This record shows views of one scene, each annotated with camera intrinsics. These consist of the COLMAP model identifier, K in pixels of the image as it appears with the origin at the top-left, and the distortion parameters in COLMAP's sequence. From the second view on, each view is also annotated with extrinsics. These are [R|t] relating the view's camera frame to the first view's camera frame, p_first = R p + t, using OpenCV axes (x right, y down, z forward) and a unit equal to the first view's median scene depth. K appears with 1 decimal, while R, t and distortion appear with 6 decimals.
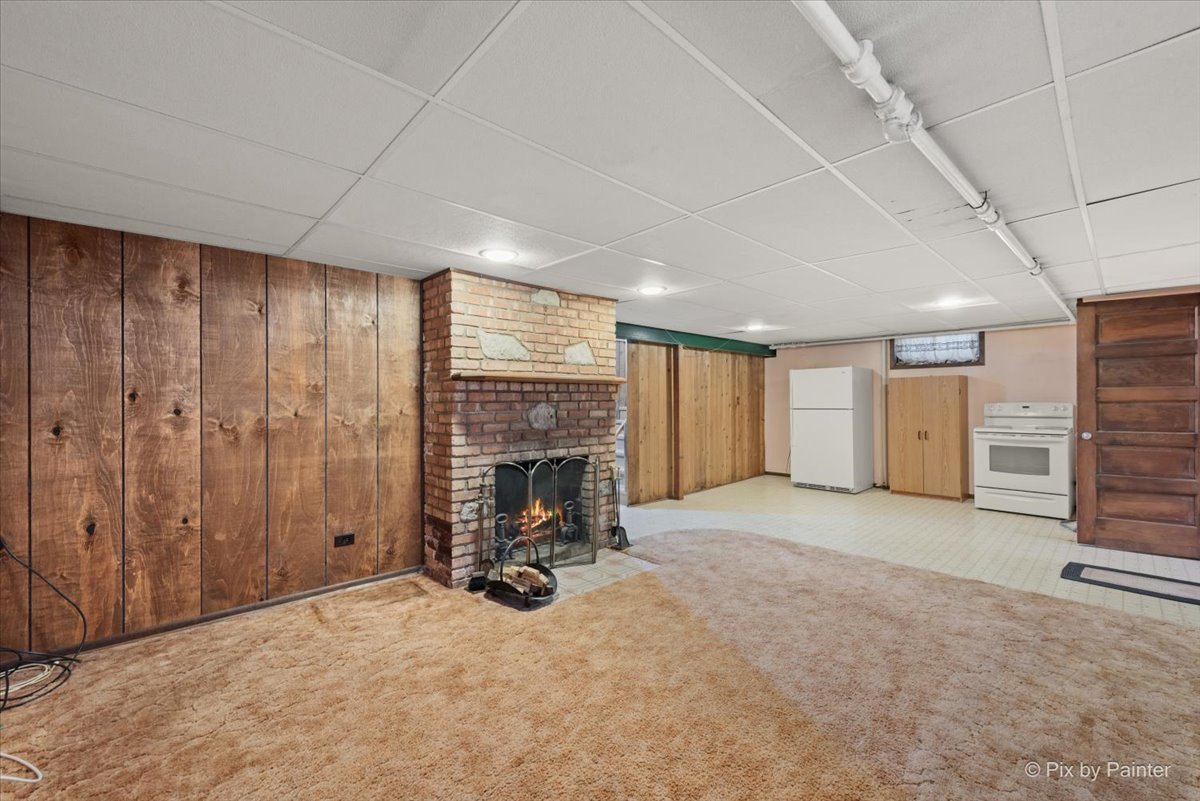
lens RADIAL K [[481.5, 0, 599.4], [0, 481.5, 397.8], [0, 0, 1]] dist [0.001773, 0.000088]
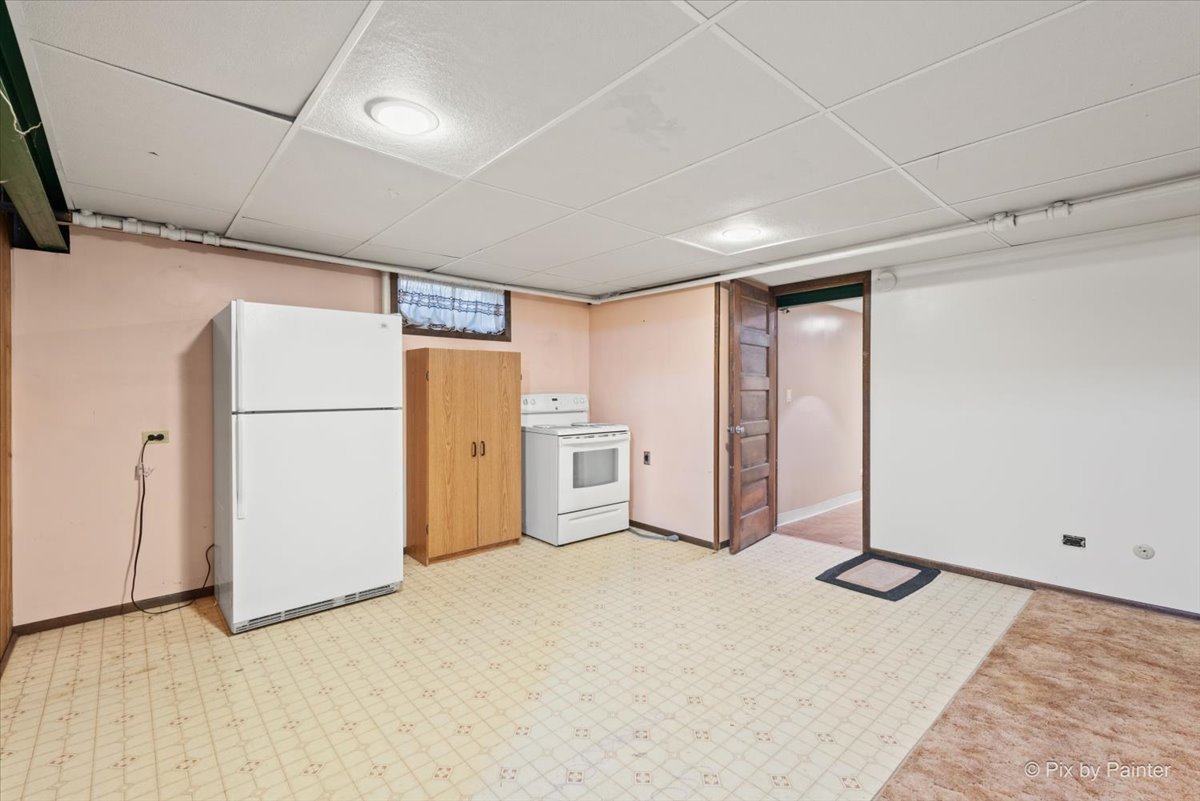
lens RADIAL K [[527.5, 0, 598.0], [0, 527.5, 396.5], [0, 0, 1]] dist [0.002748, -0.000027]
pose [[0.016244, -0.002736, 0.999864, 0.026202], [0.001942, 0.999994, 0.002705, 0.011494], [-0.999866, 0.001898, 0.016249, 0.855817]]
